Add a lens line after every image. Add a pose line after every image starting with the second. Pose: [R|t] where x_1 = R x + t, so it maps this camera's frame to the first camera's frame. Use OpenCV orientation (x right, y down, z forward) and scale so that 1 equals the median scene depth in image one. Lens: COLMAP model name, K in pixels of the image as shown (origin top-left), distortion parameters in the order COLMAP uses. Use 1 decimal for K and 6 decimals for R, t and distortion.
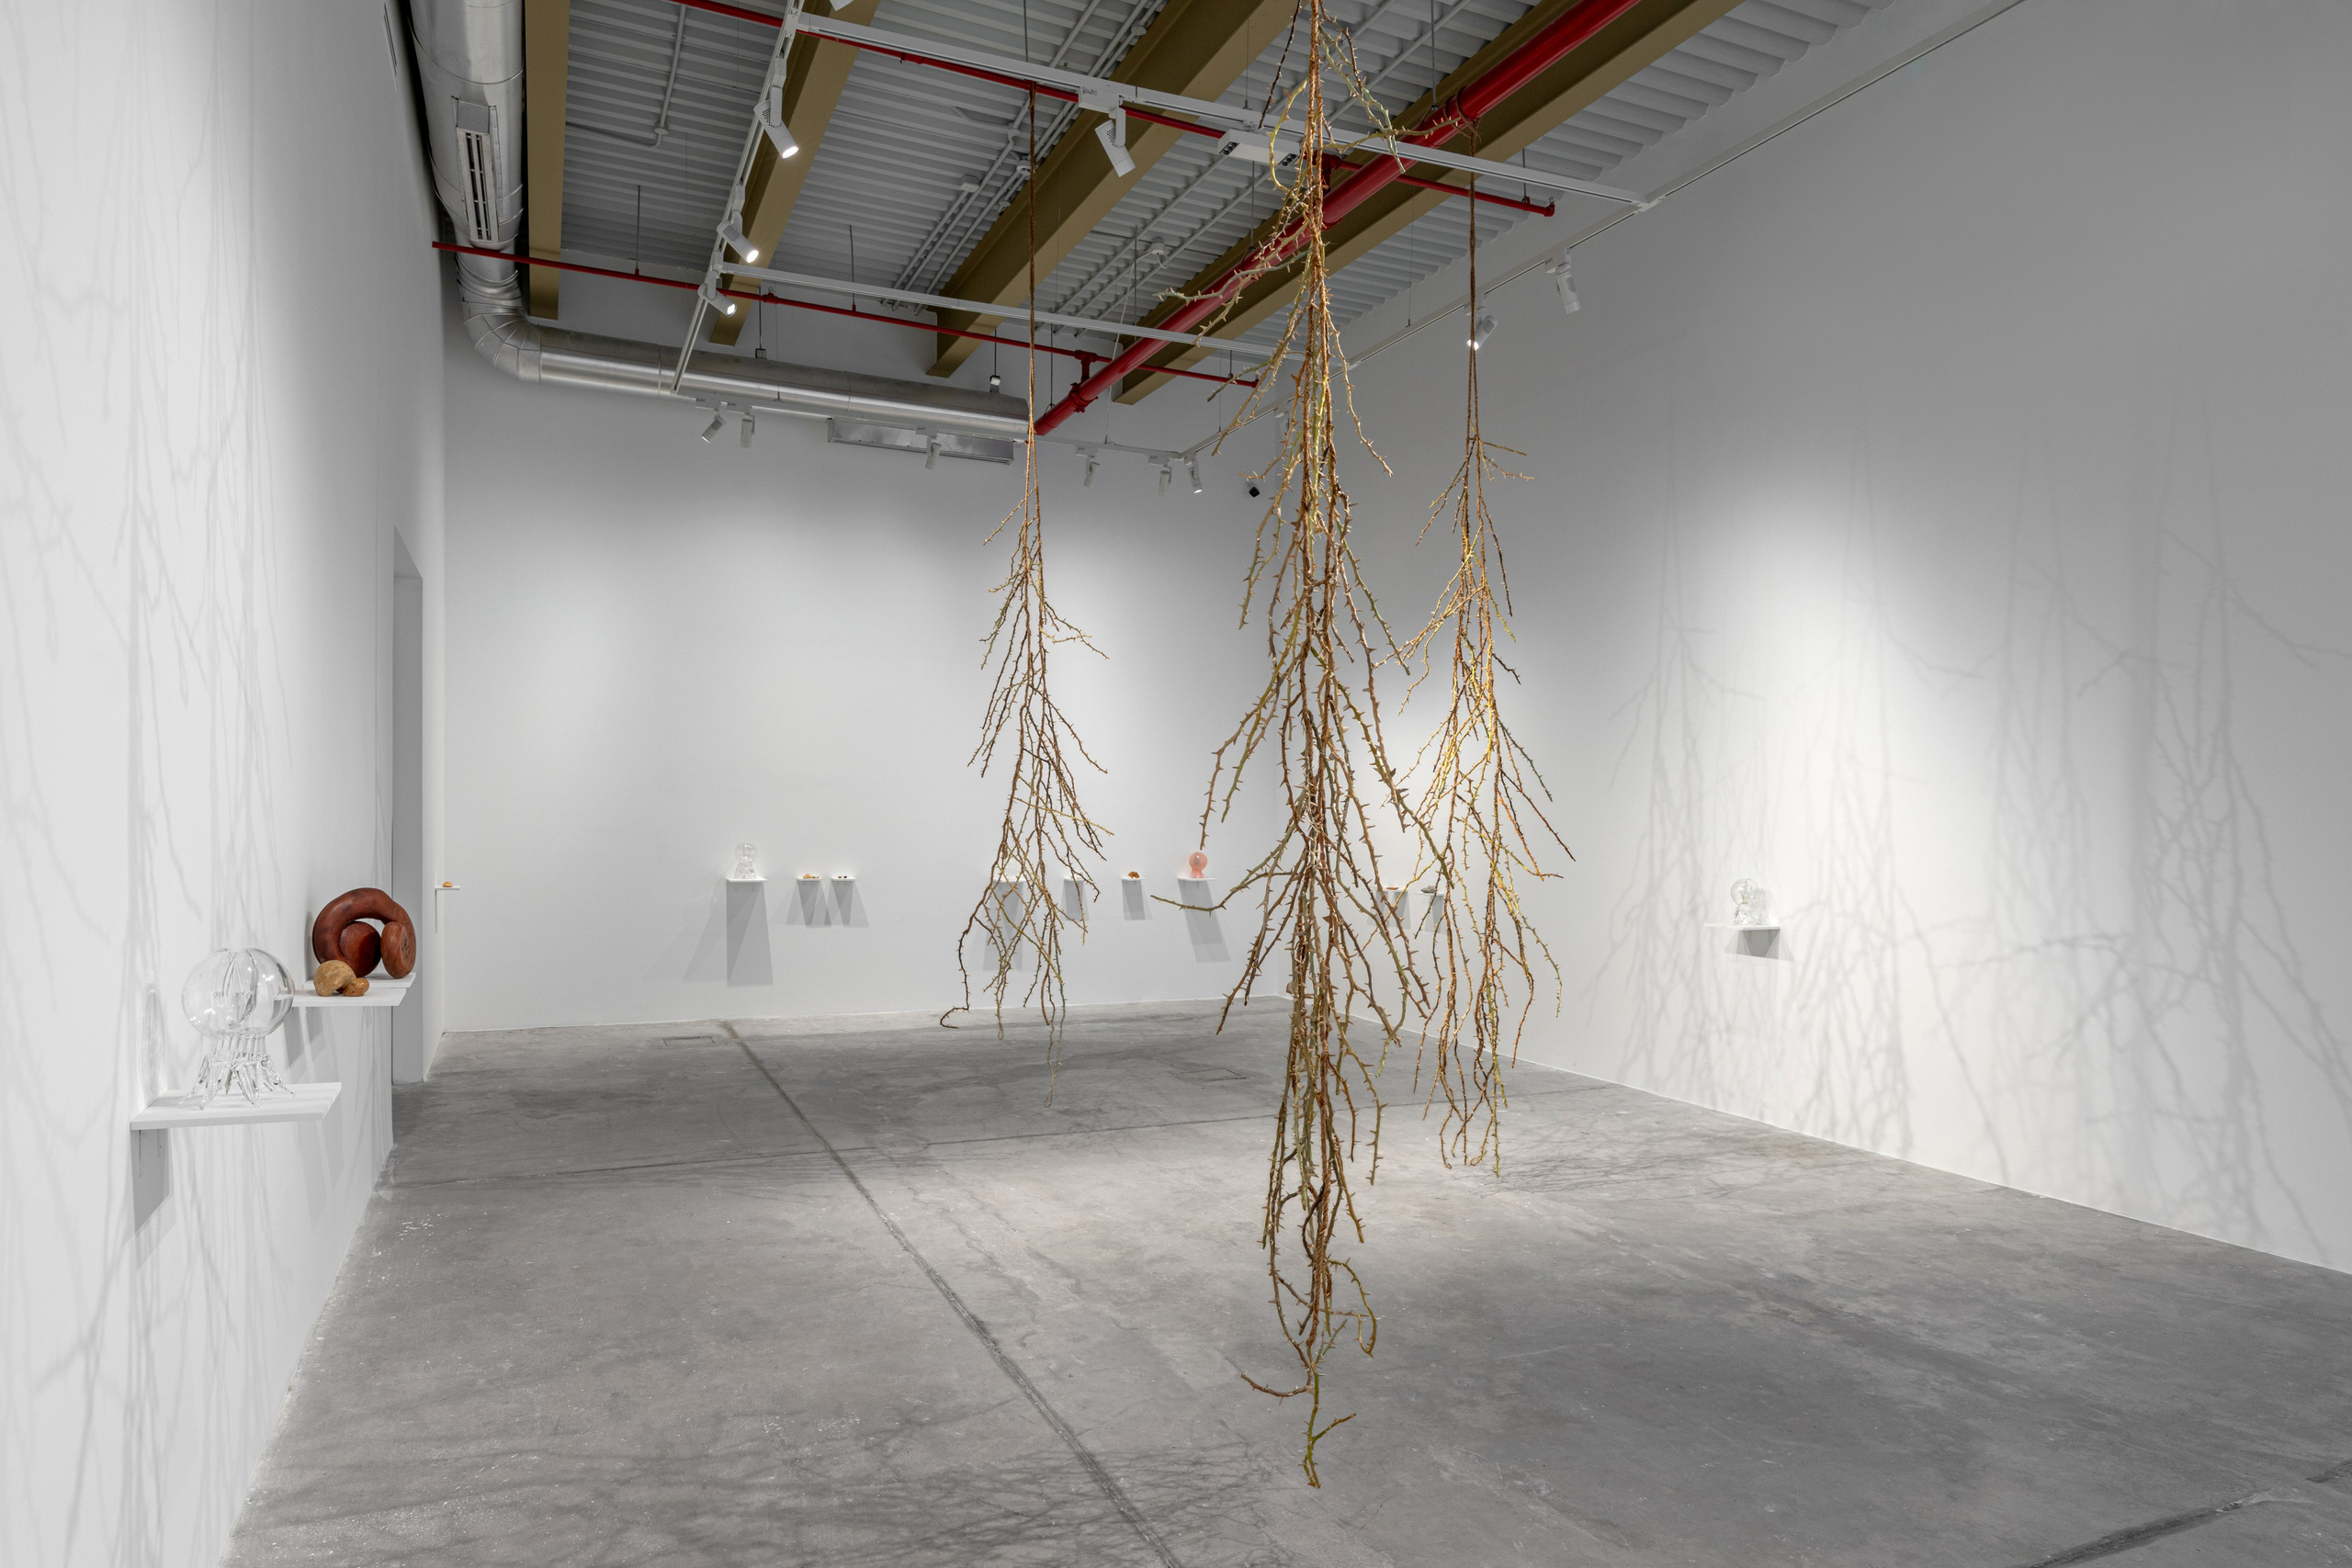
lens RADIAL K [[1421.2, 0, 1176.6], [0, 1421.2, 781.7], [0, 0, 1]] dist [0.000206, -0.002151]
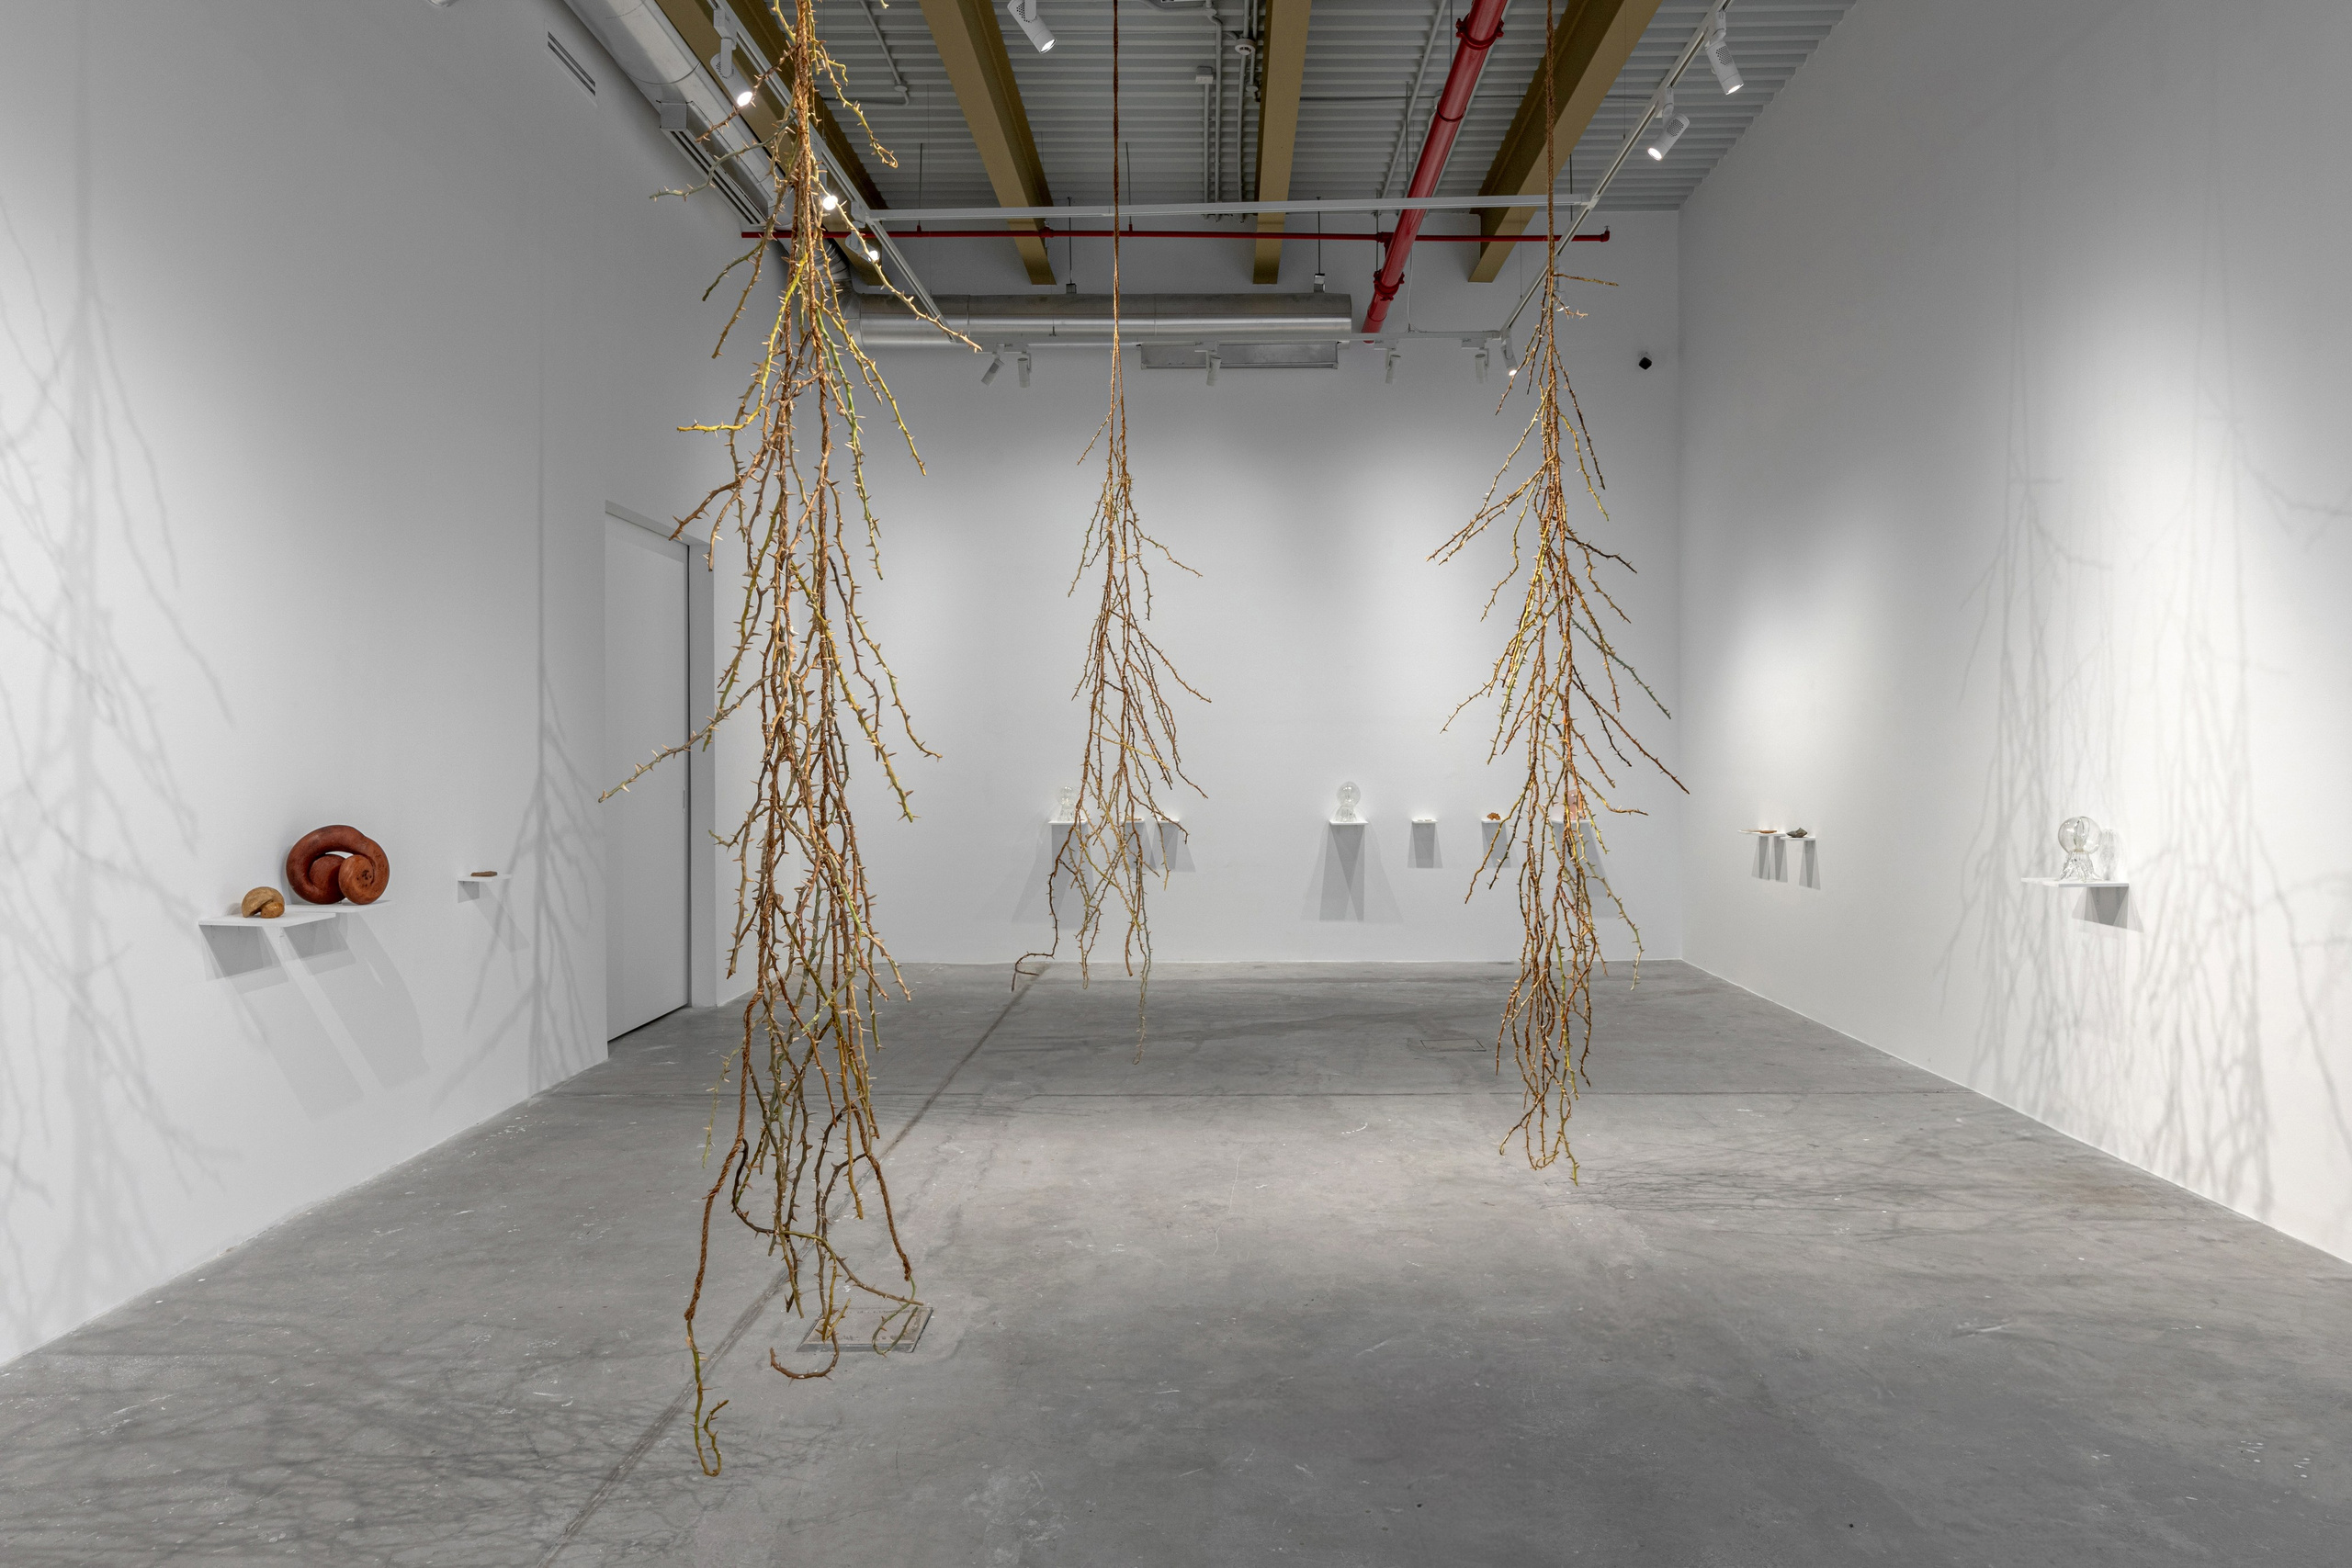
lens RADIAL K [[1534.0, 0, 1195.8], [0, 1534.0, 732.6], [0, 0, 1]] dist [-0.000122, 0.000123]
pose [[0.905452, -0.026003, -0.423652, 0.354739], [0.029684, 0.999557, 0.002092, 0.010901], [0.423410, -0.014470, 0.905823, 0.106111]]
